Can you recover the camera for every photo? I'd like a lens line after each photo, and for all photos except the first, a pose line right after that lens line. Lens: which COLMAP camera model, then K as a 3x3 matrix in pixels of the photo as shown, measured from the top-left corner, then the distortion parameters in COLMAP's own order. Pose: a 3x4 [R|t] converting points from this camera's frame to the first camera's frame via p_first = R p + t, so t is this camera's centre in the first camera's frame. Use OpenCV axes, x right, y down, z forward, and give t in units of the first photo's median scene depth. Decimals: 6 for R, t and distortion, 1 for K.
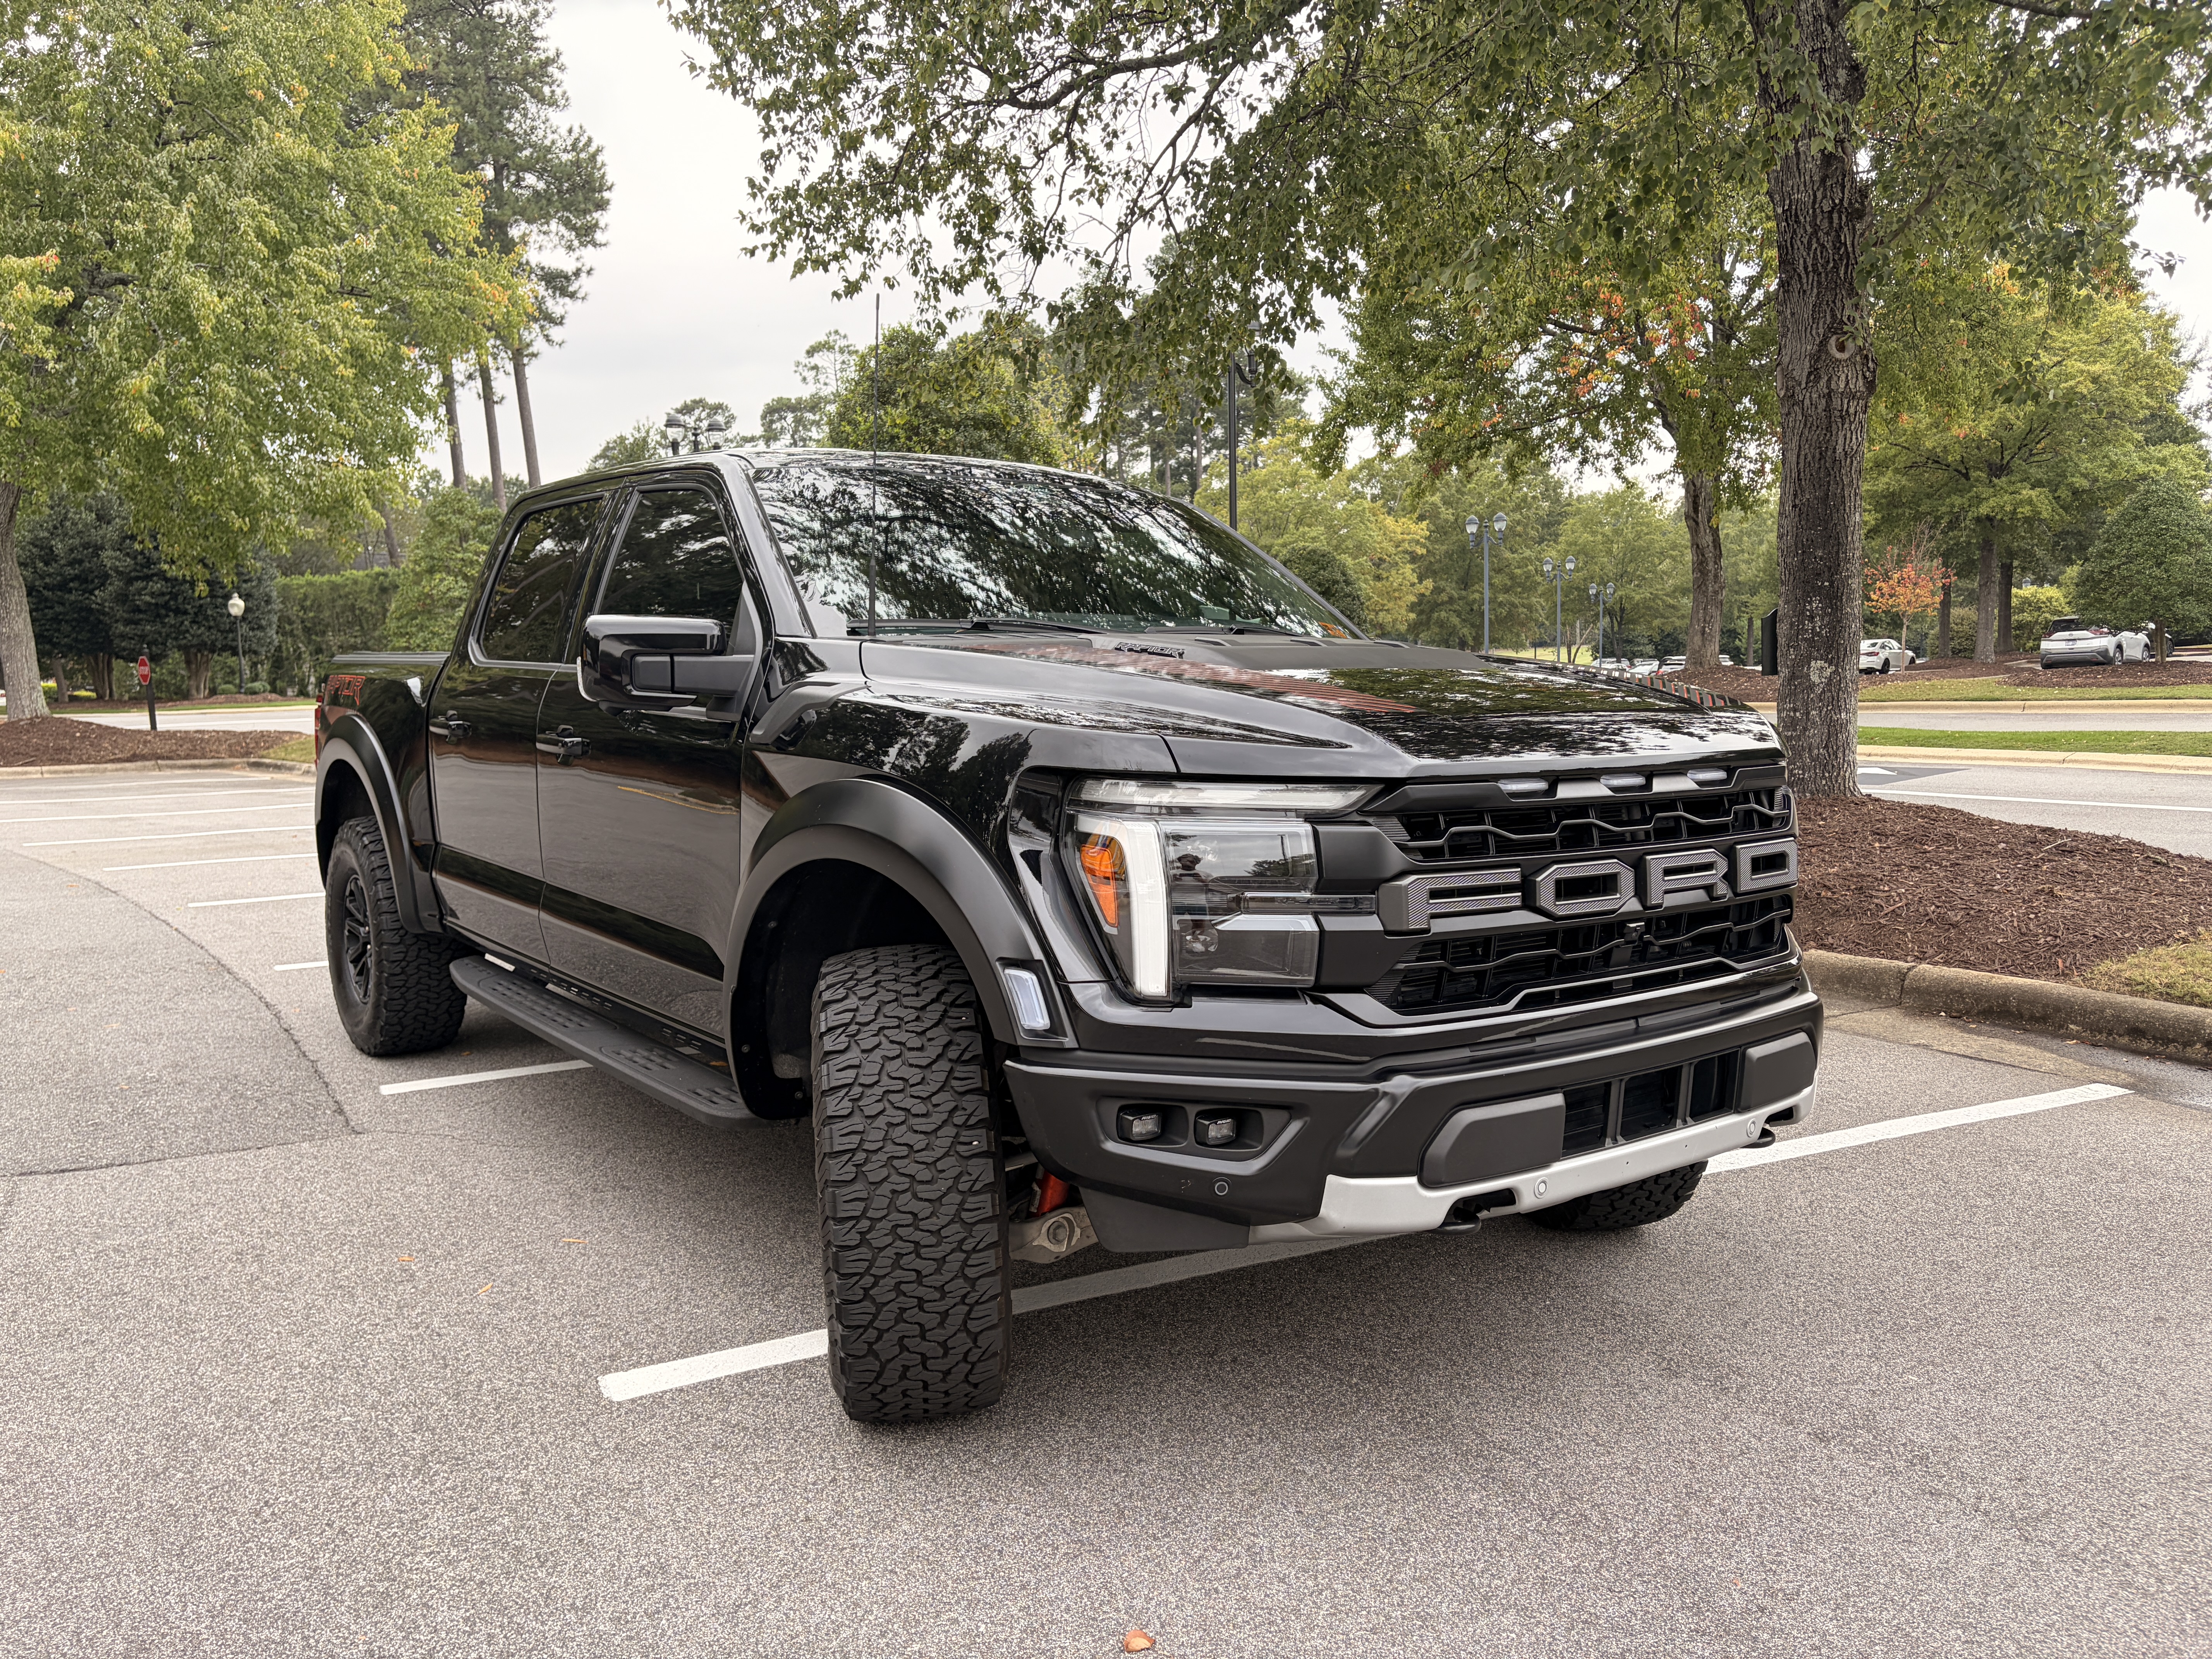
lens RADIAL K [[1656.1, 0, 1095.0], [0, 1656.1, 832.8], [0, 0, 1]] dist [0.048623, -0.050115]
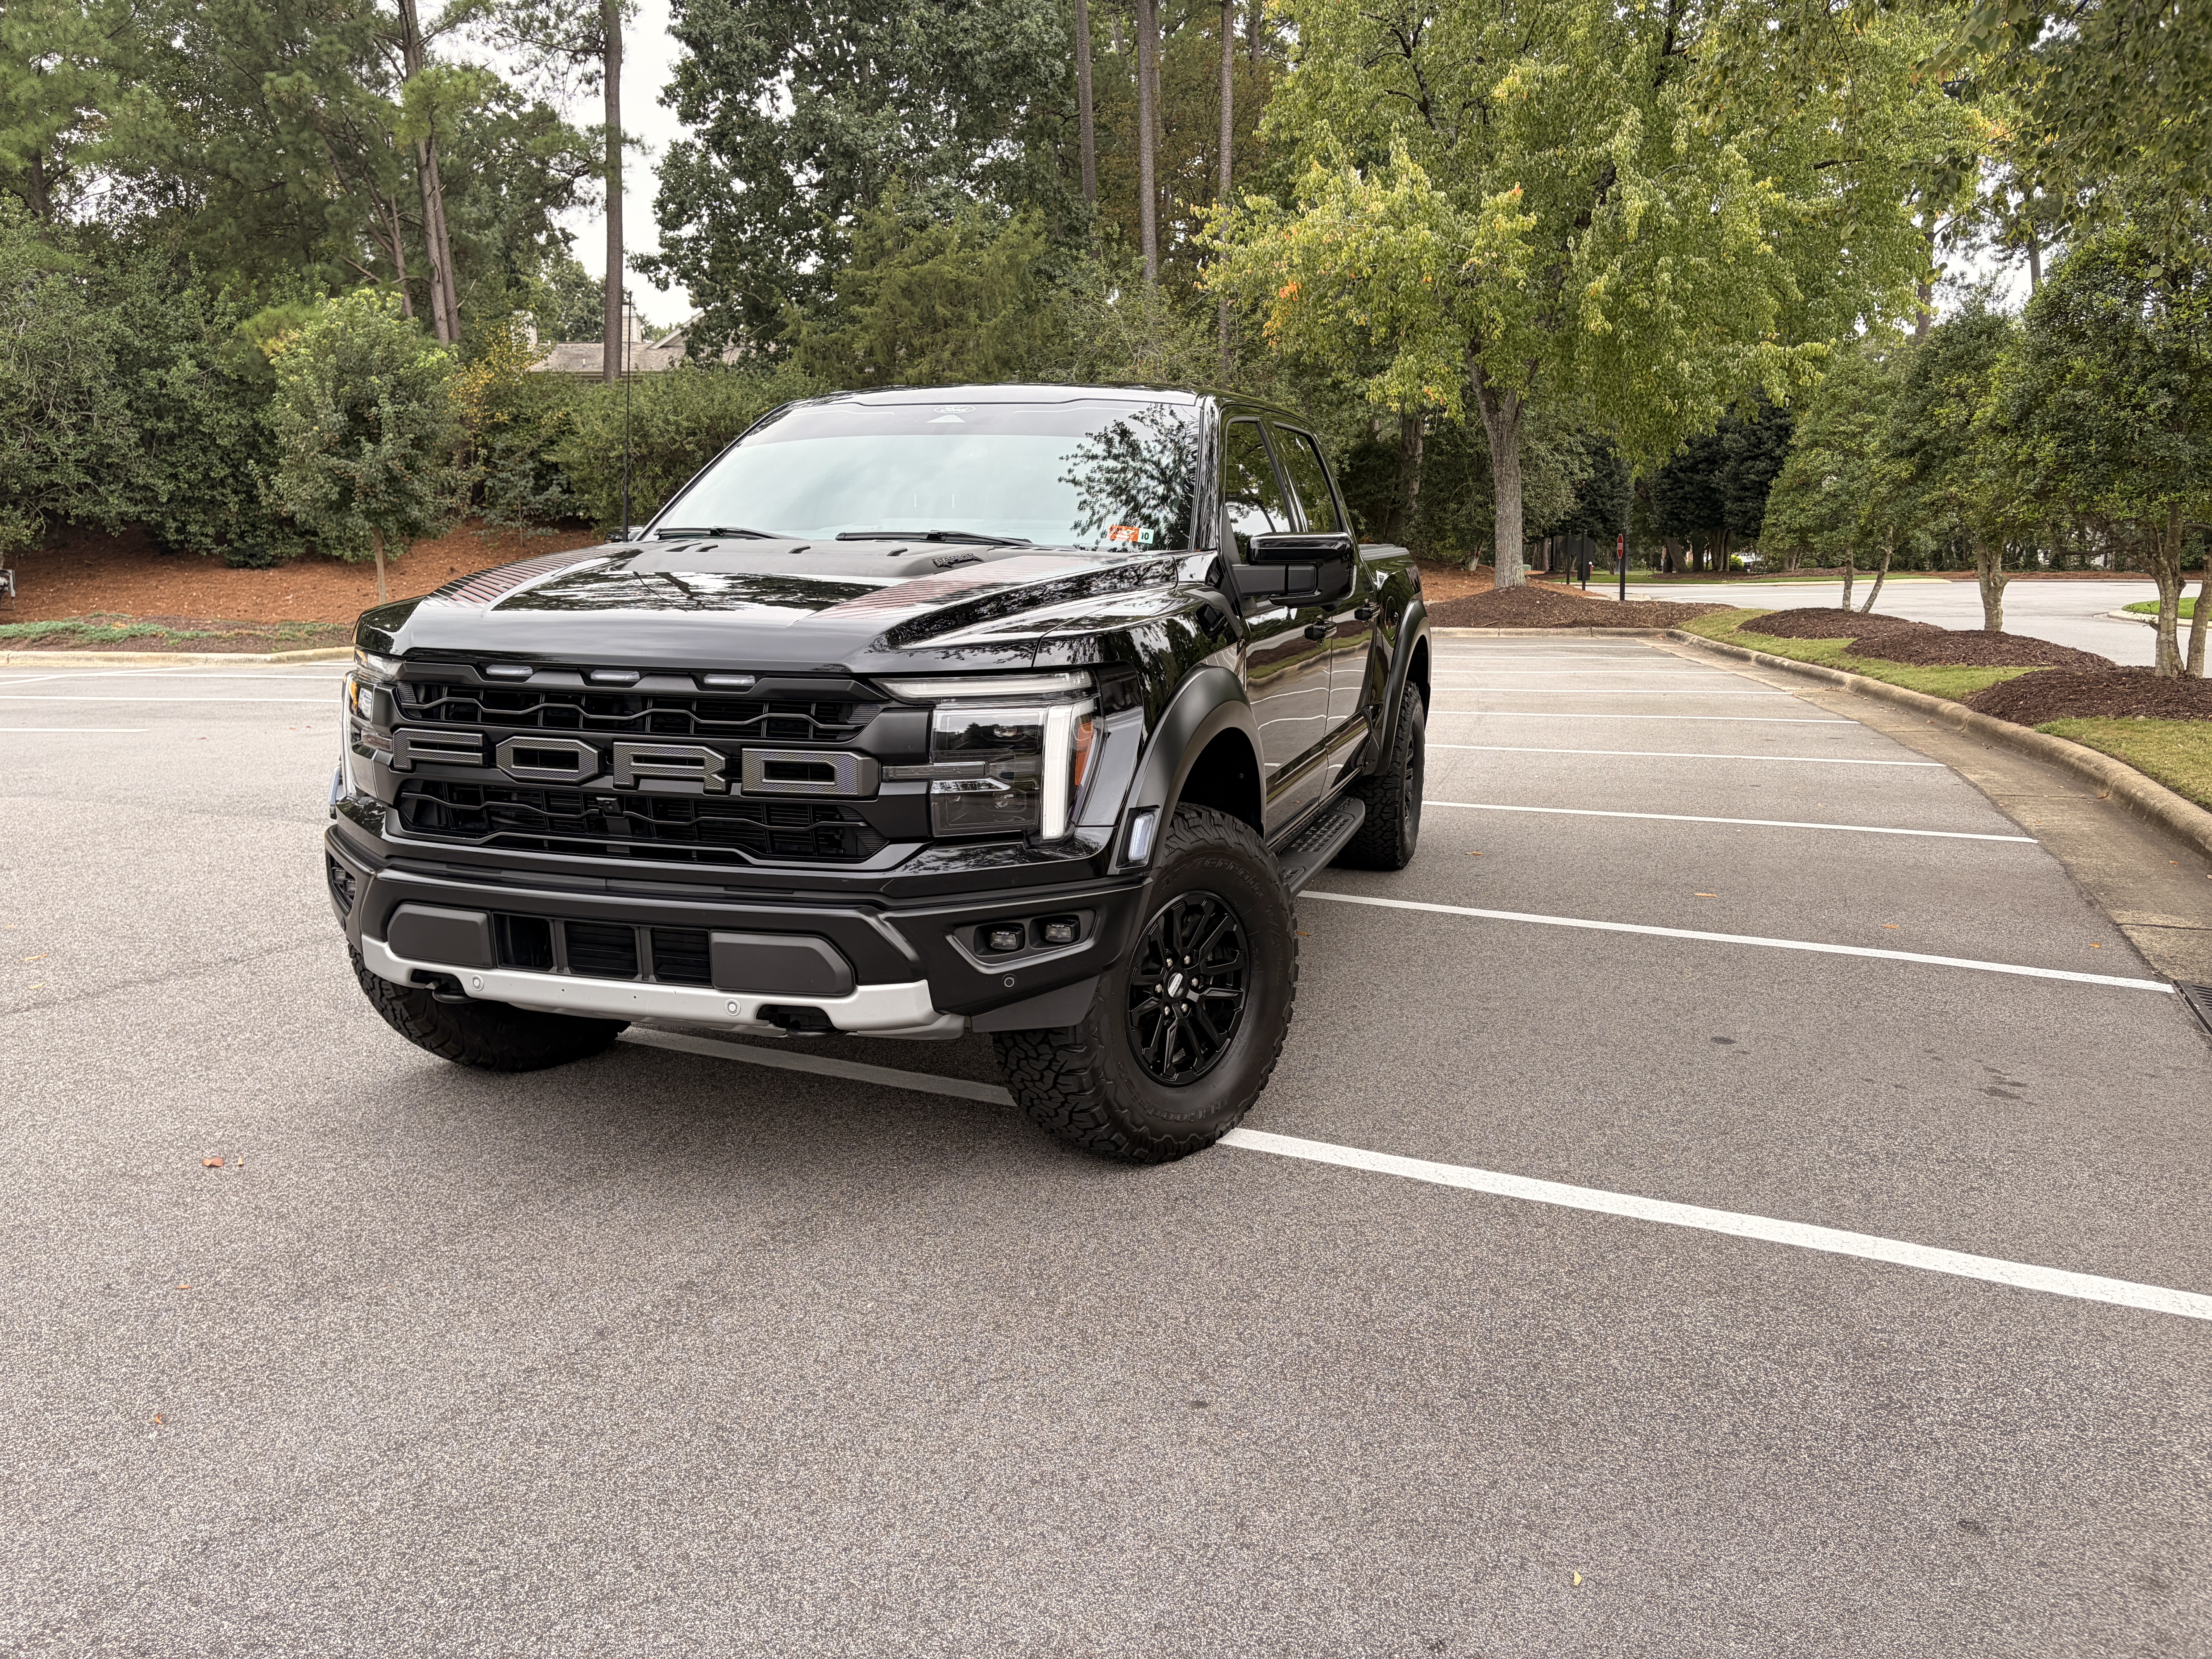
lens RADIAL K [[1656.1, 0, 1095.0], [0, 1656.1, 832.8], [0, 0, 1]] dist [0.048623, -0.050115]
pose [[0.594012, 0.145760, -0.791141, 1.464980], [-0.086025, 0.989318, 0.117682, -0.089284], [0.799844, -0.001847, 0.600206, 0.573317]]
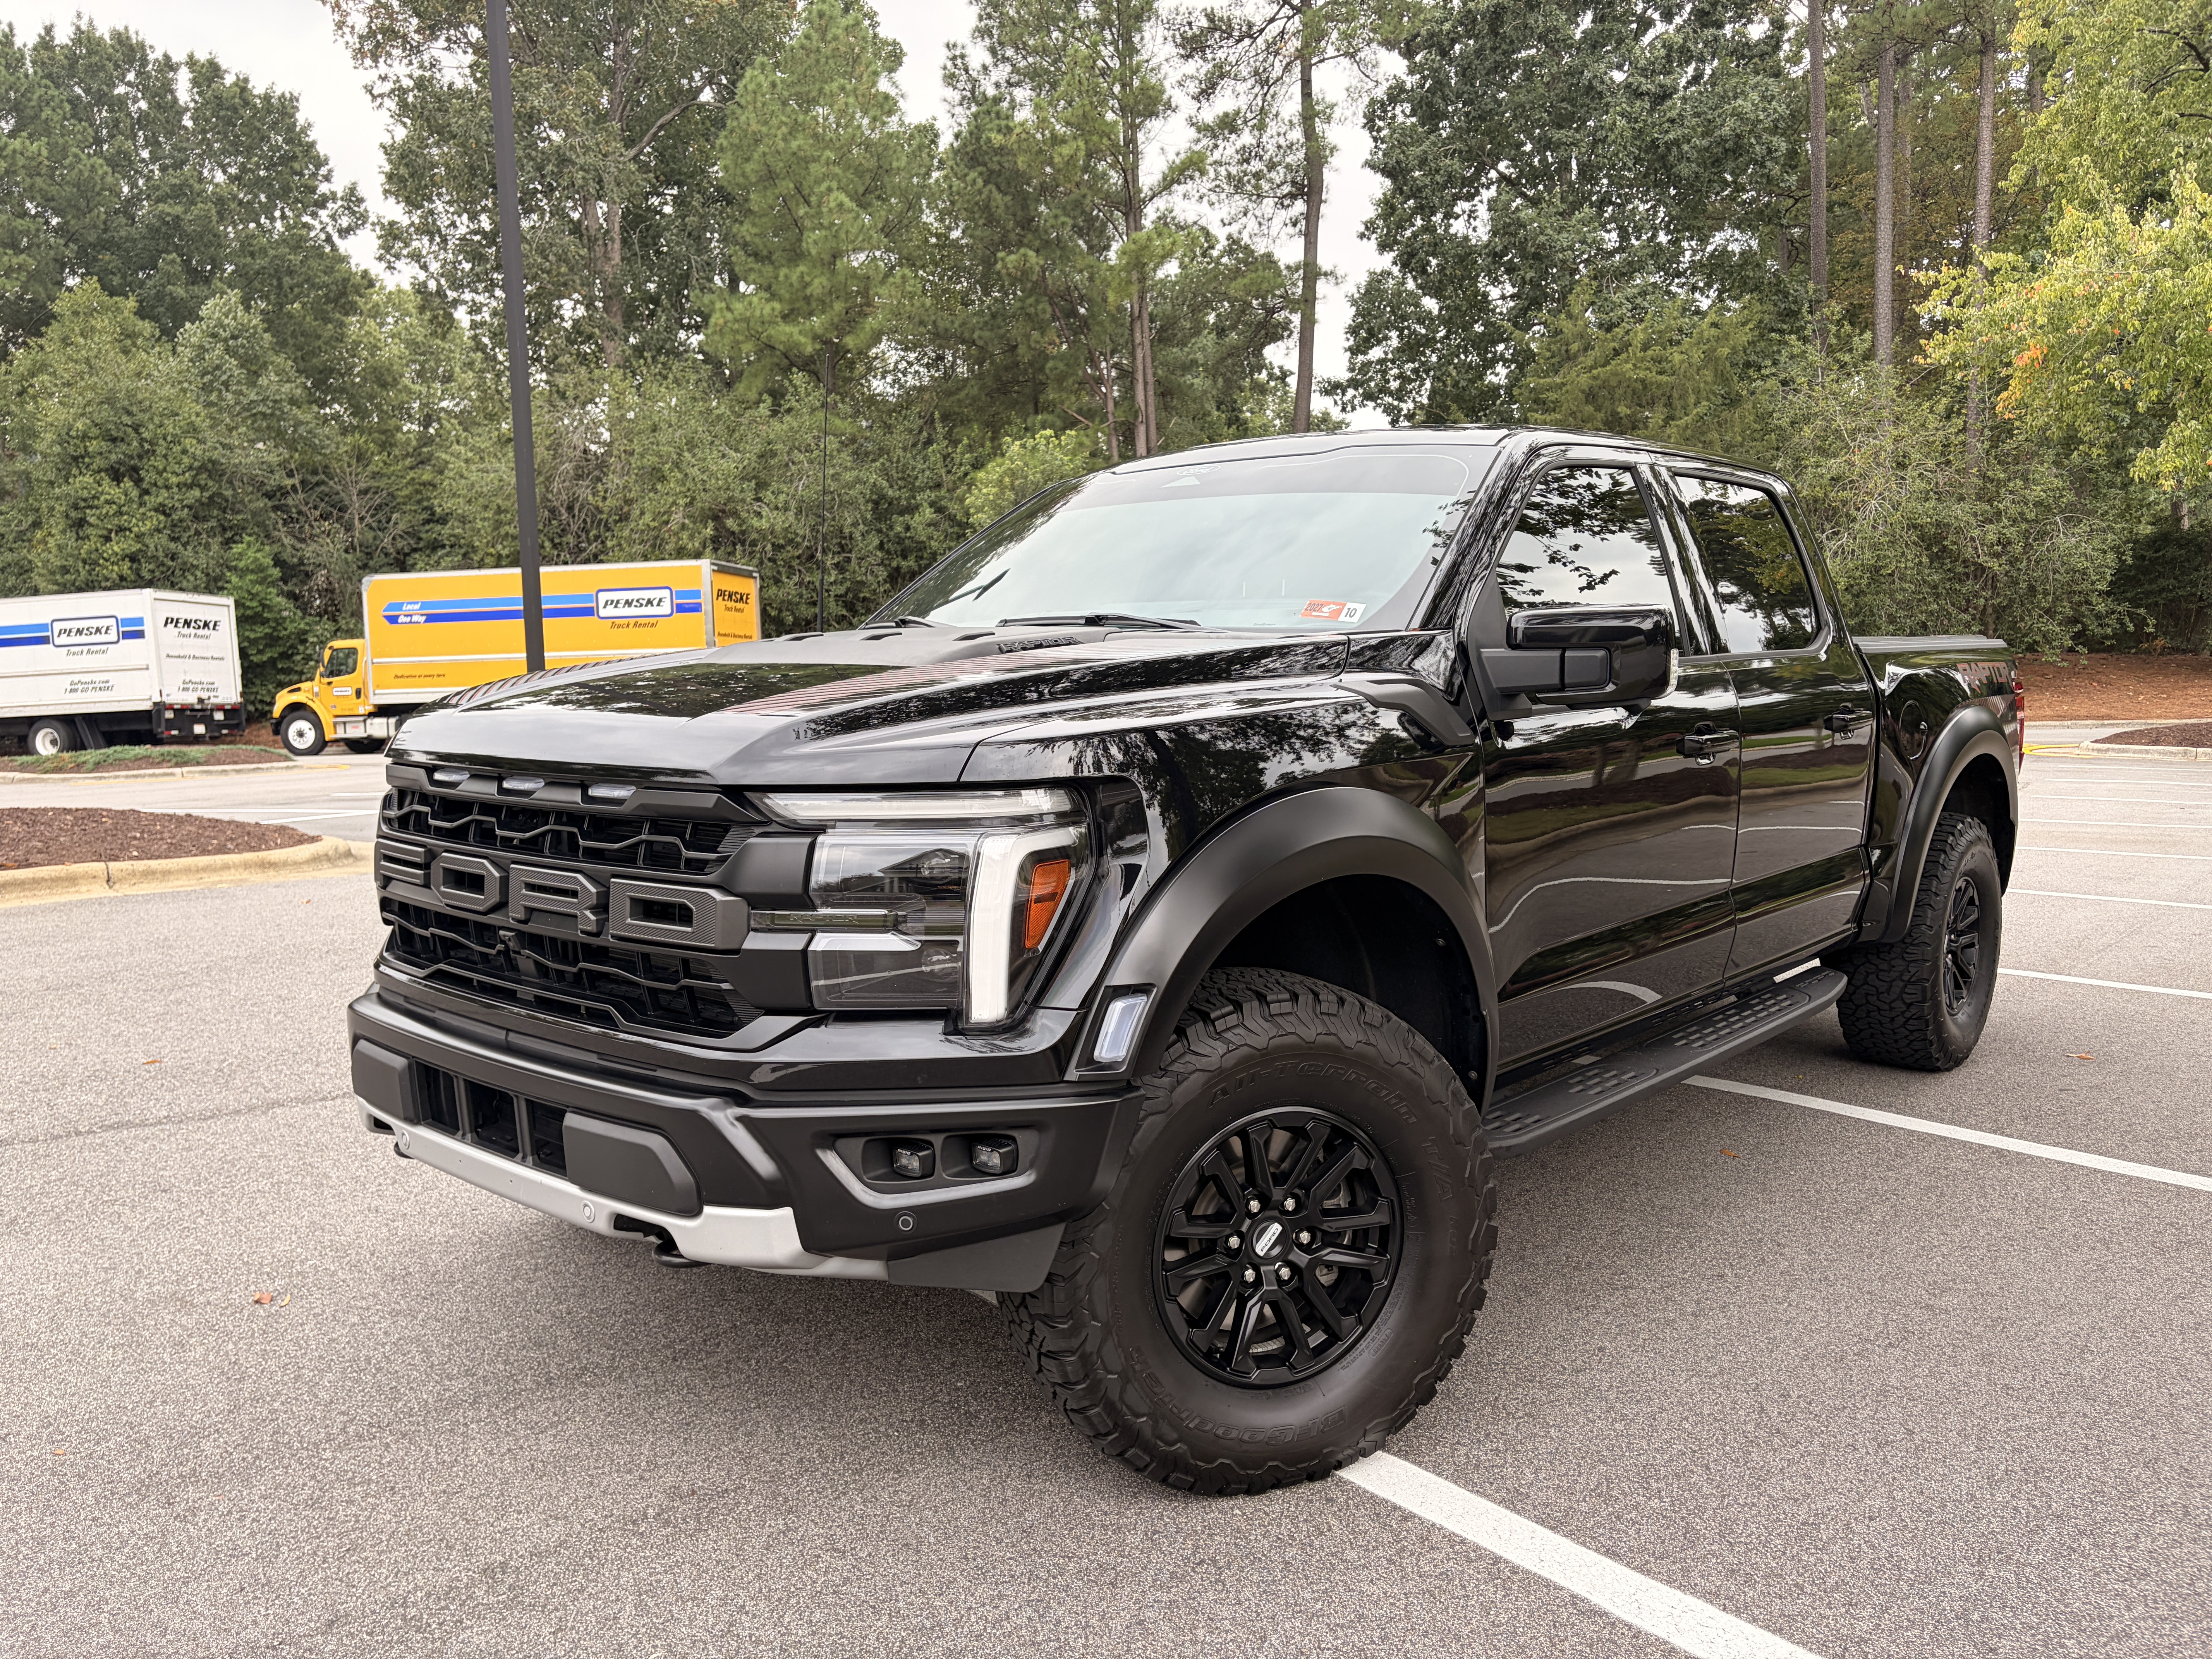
lens RADIAL K [[1678.1, 0, 1095.2], [0, 1678.1, 828.0], [0, 0, 1]] dist [0.010624, -0.005511]
pose [[0.215701, 0.099406, -0.971386, 1.336769], [-0.089104, 0.992658, 0.081797, -0.114986], [0.972385, 0.068911, 0.222975, 1.112933]]
